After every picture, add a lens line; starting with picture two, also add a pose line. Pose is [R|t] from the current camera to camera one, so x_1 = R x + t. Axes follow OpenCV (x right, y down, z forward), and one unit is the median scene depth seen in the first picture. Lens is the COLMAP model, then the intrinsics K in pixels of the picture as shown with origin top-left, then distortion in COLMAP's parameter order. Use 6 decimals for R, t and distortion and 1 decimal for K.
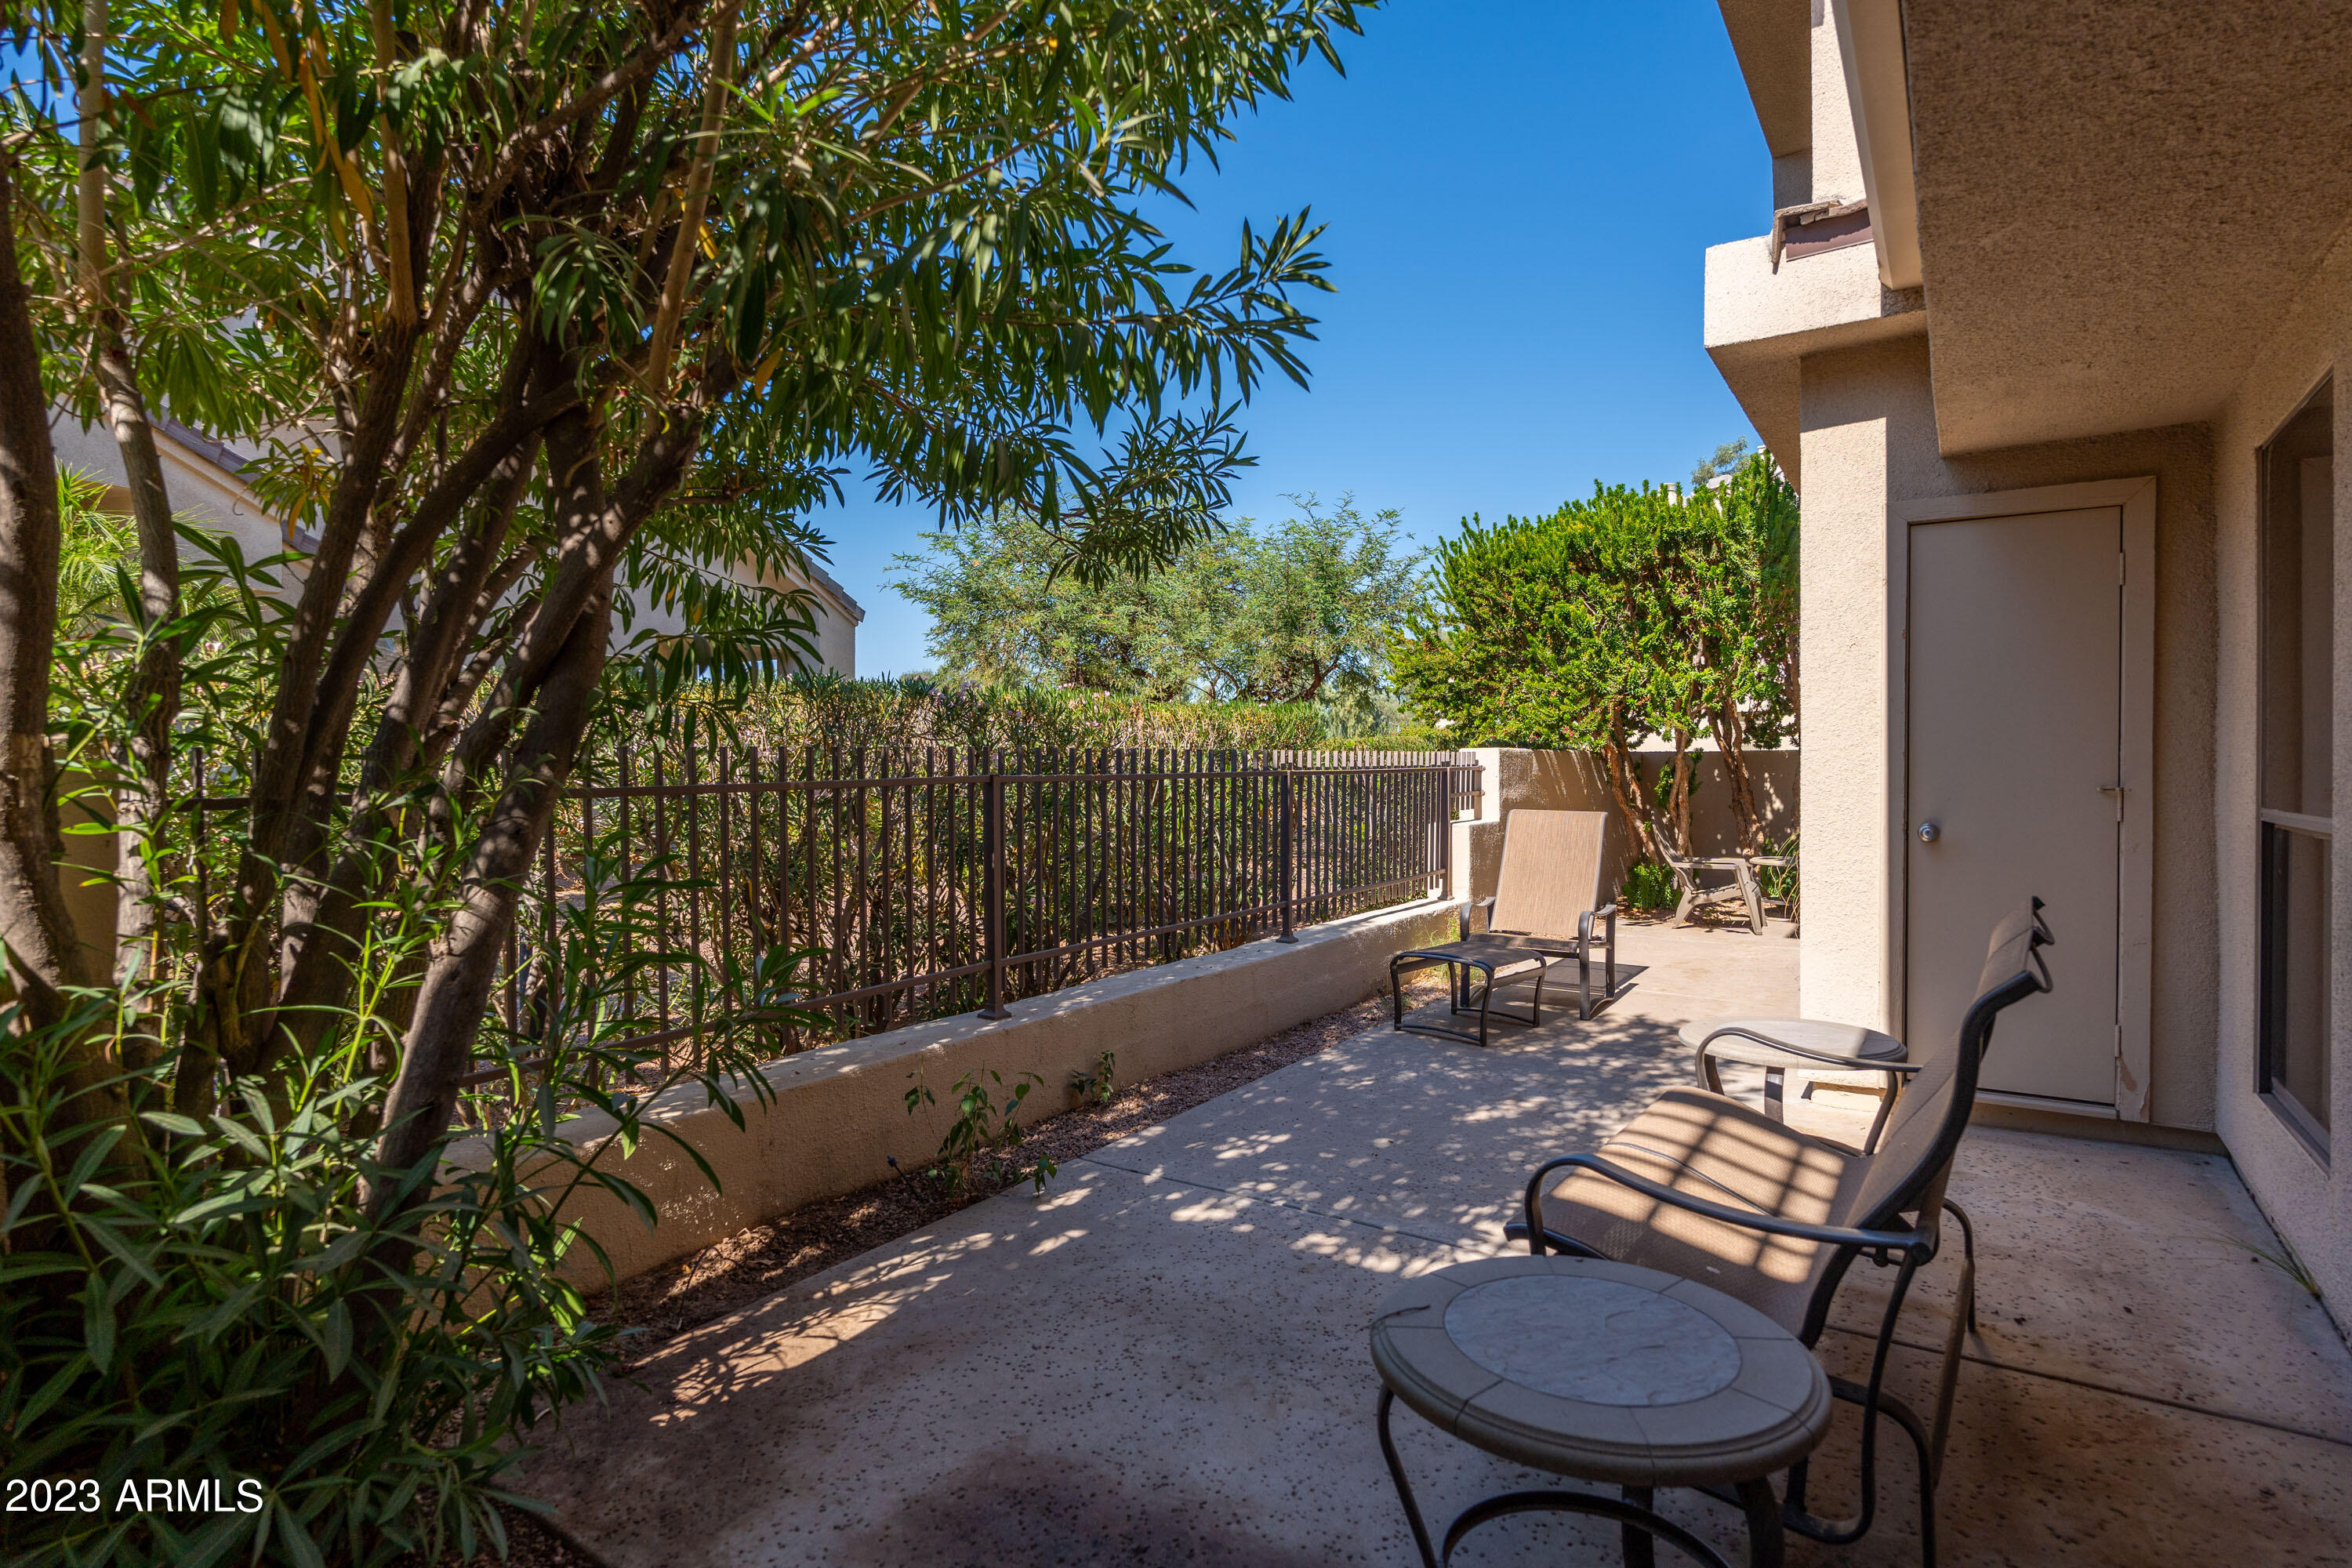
lens RADIAL K [[1190.3, 0, 1179.3], [0, 1190.3, 788.8], [0, 0, 1]] dist [-0.008818, -0.001447]
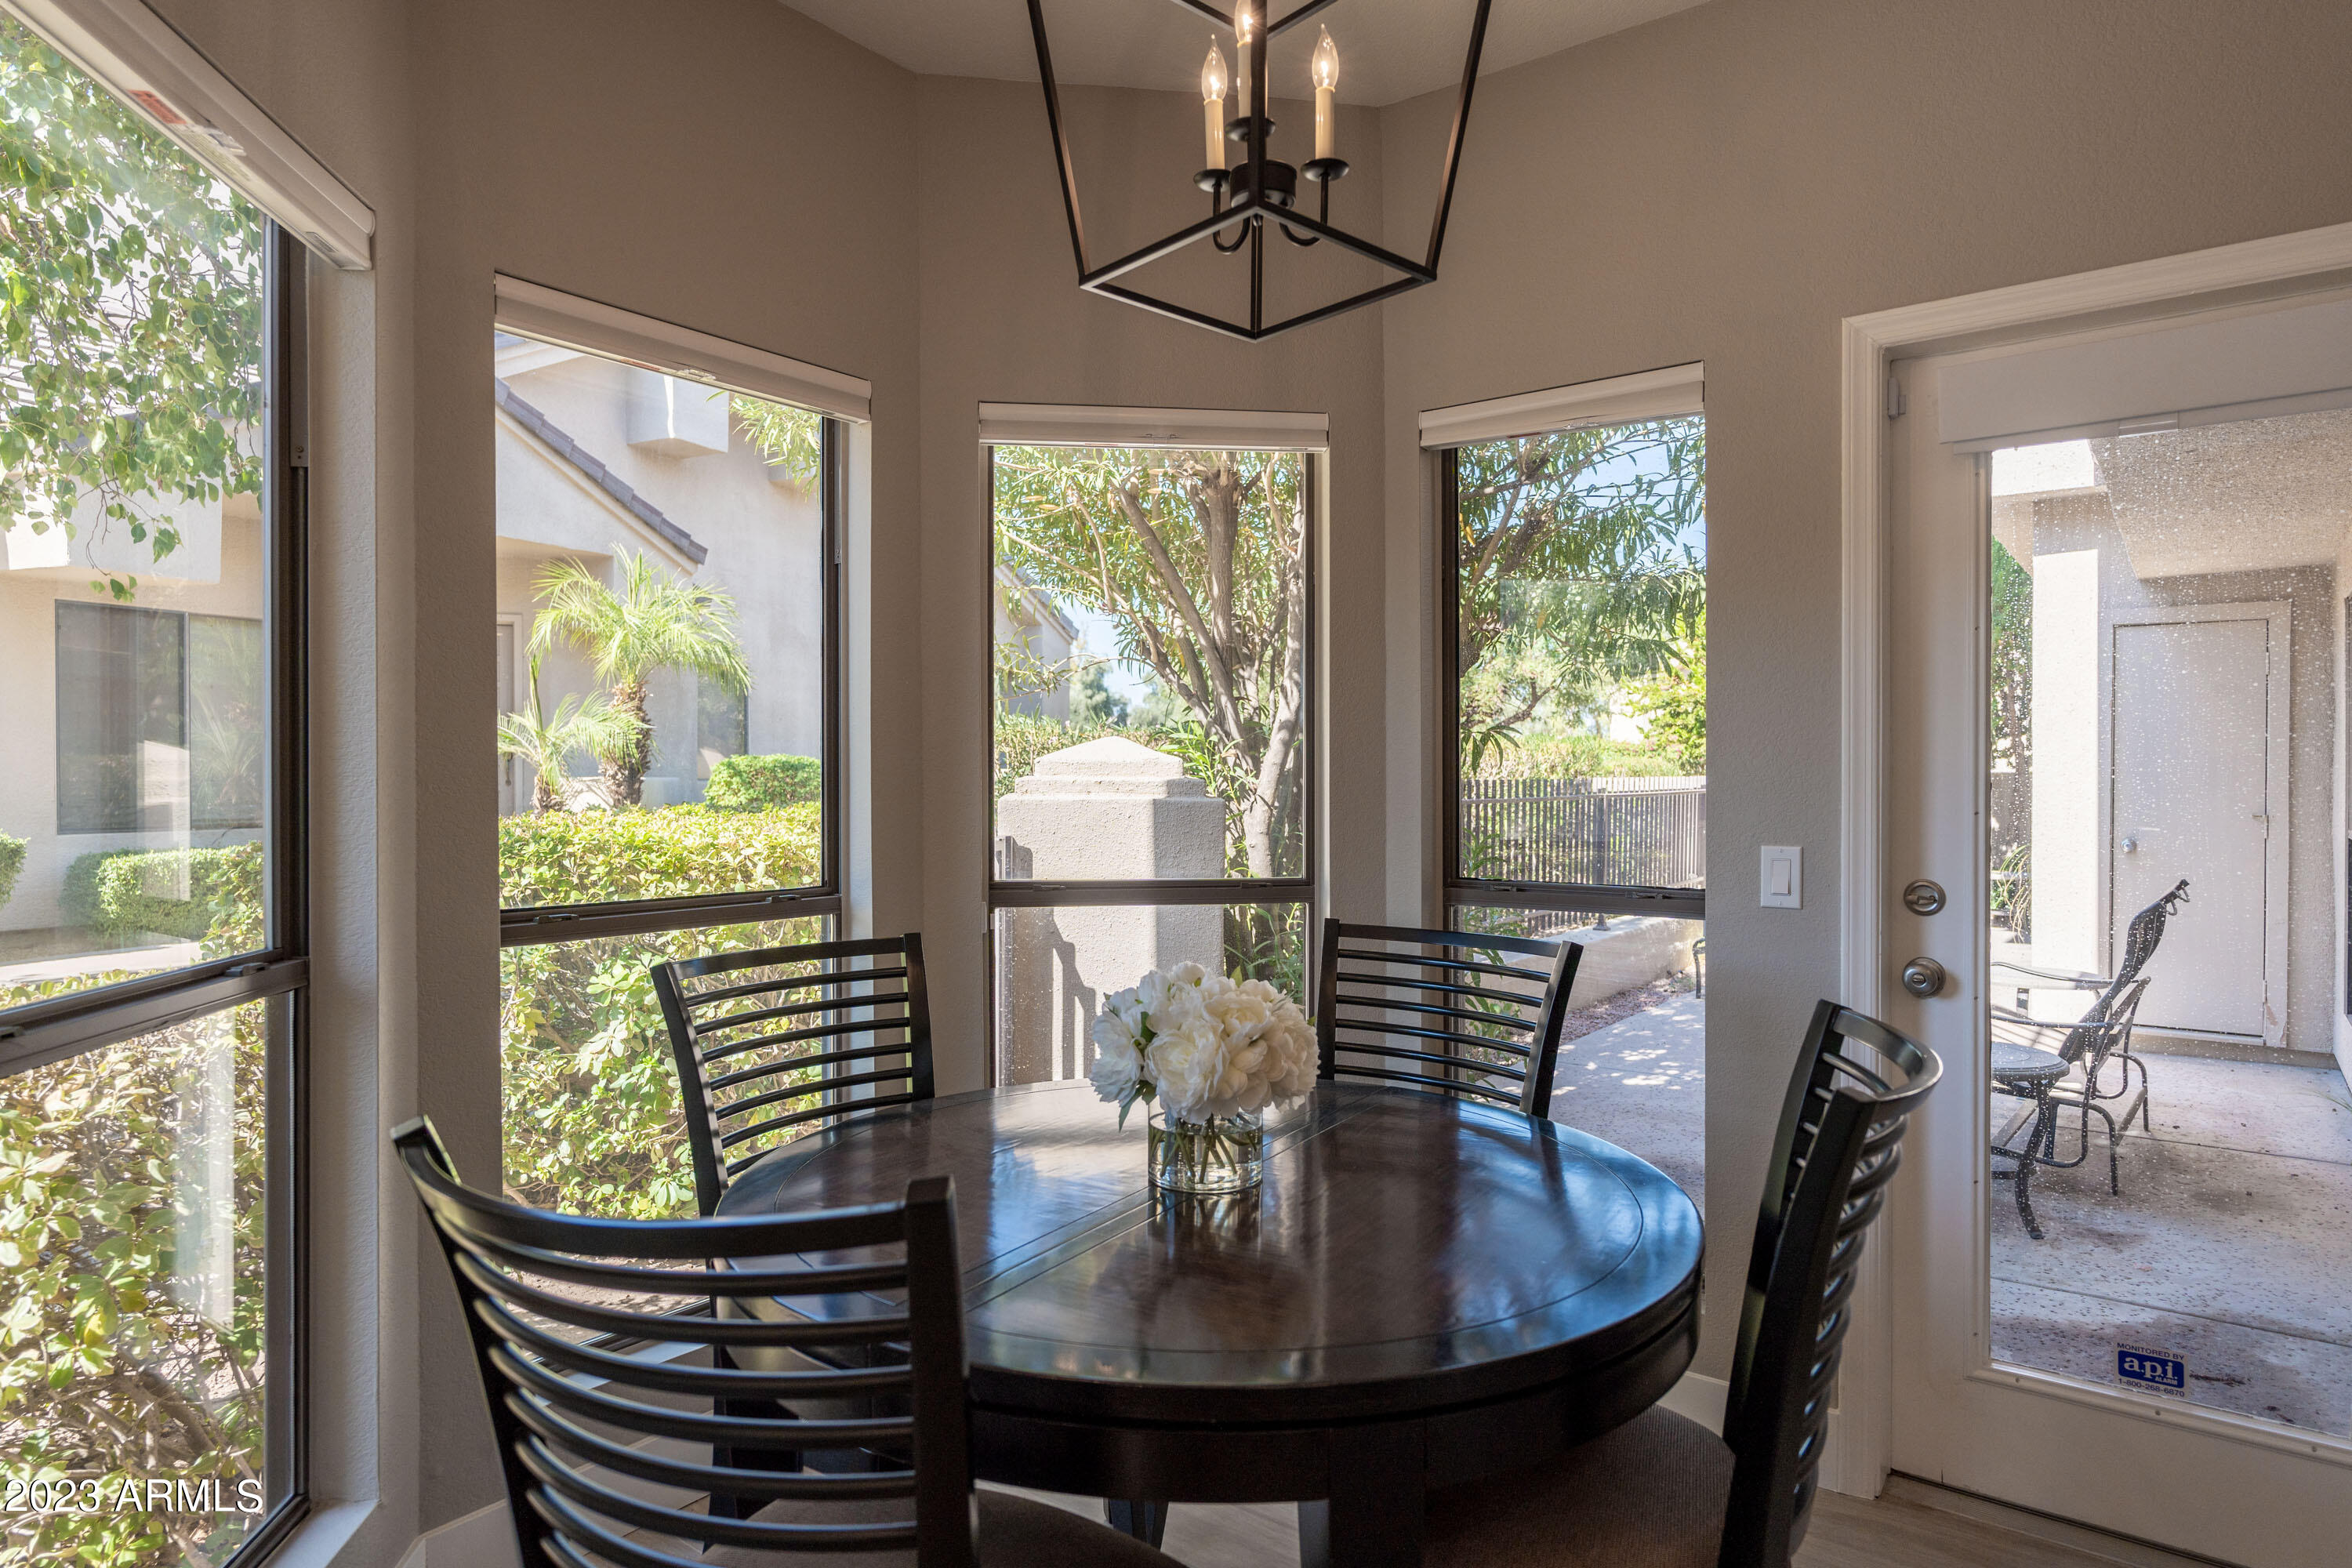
lens RADIAL K [[1425.1, 0, 1173.6], [0, 1425.1, 792.5], [0, 0, 1]] dist [0.006564, 0.001778]
pose [[0.999135, 0.005859, -0.041160, -0.463677], [-0.006050, 0.999971, -0.004521, -0.012811], [0.041132, 0.004766, 0.999142, -0.799227]]
